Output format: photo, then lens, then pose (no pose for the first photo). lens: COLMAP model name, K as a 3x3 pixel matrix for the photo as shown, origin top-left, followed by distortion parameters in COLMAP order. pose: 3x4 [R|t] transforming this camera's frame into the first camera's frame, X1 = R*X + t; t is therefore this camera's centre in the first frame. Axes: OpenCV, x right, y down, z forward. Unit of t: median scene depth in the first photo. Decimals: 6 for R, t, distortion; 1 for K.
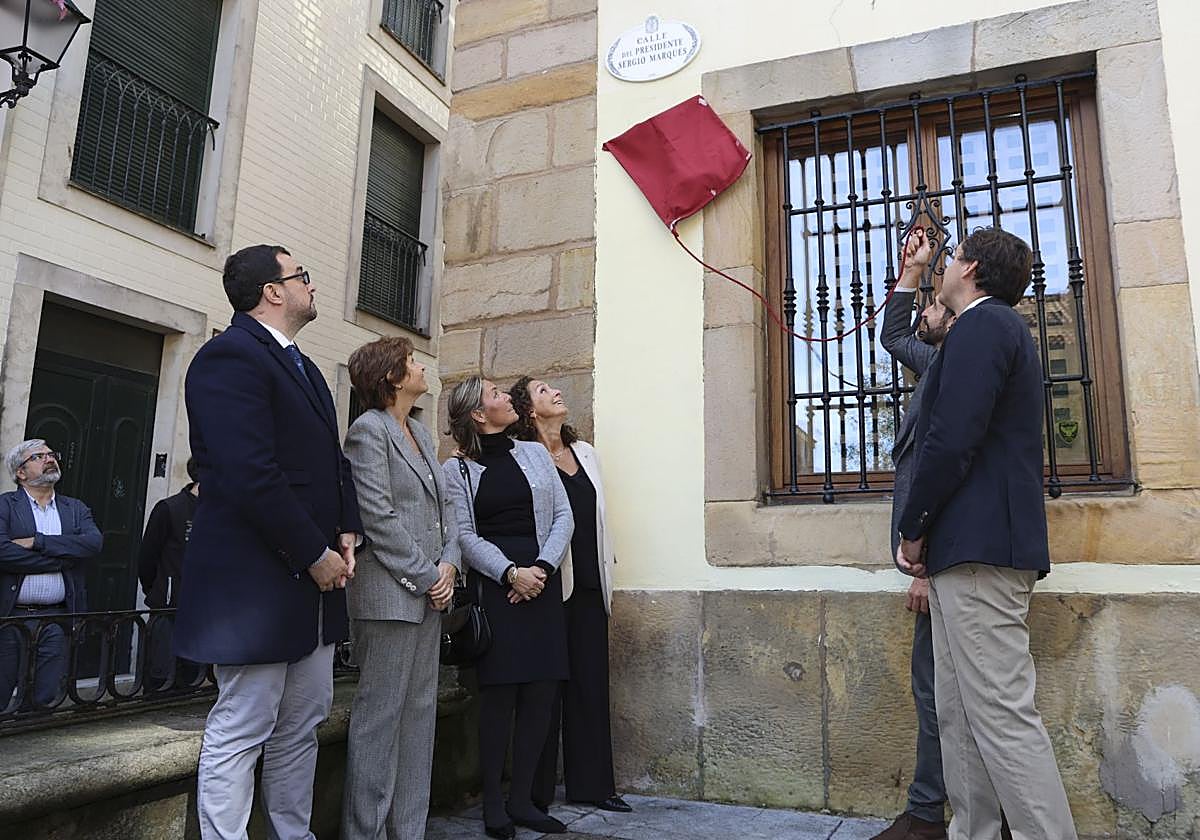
lens RADIAL K [[906.4, 0, 667.5], [0, 906.4, 412.0], [0, 0, 1]] dist [-0.101893, 0.074998]
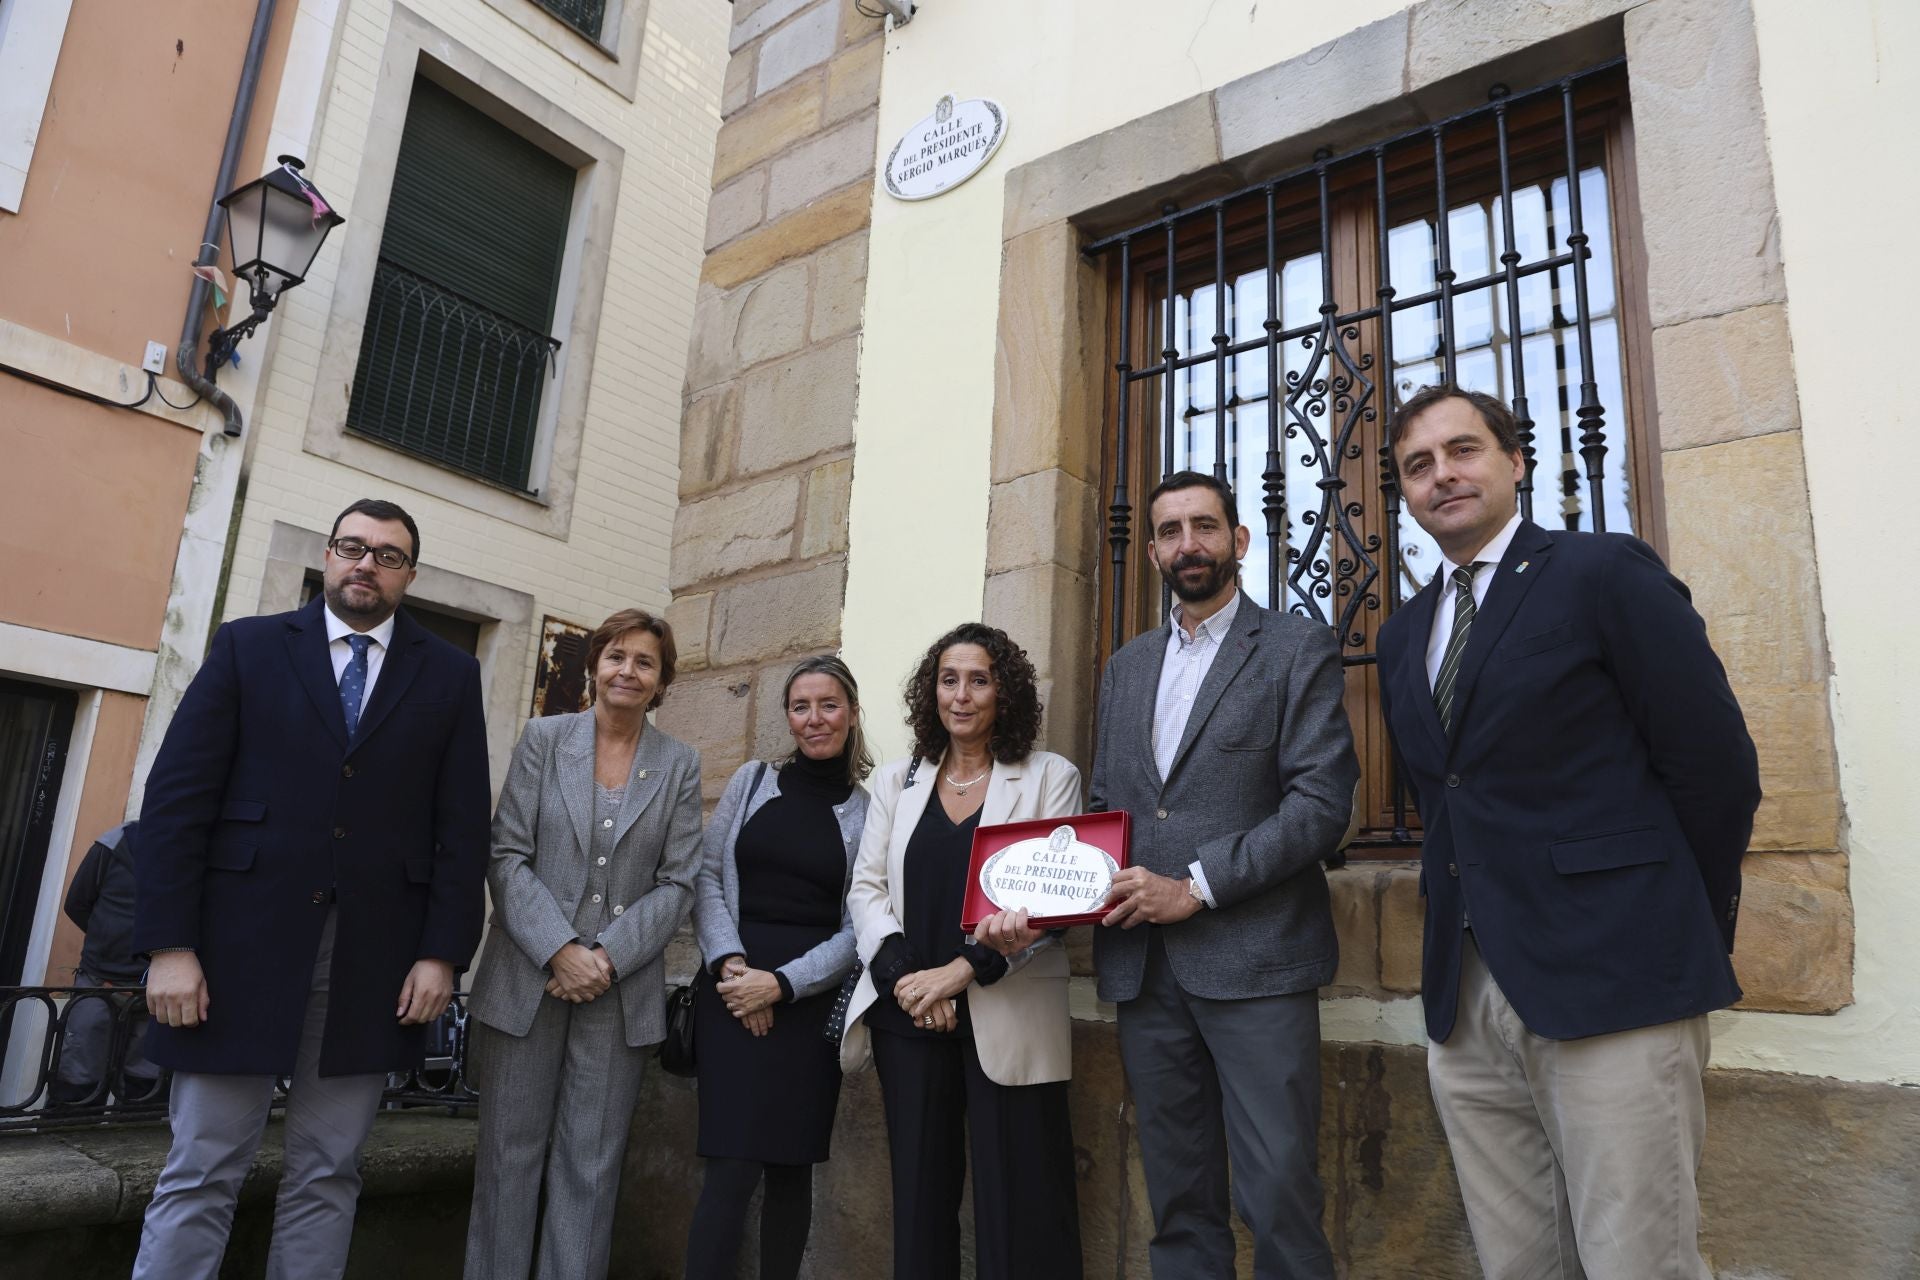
lens RADIAL K [[1286.1, 0, 998.1], [0, 1286.1, 656.0], [0, 0, 1]] dist [-0.098138, 0.065119]
pose [[0.956199, -0.023902, -0.291739, 0.281779], [0.006080, 0.998067, -0.061844, 0.015089], [0.292653, 0.057362, 0.954497, 0.167460]]
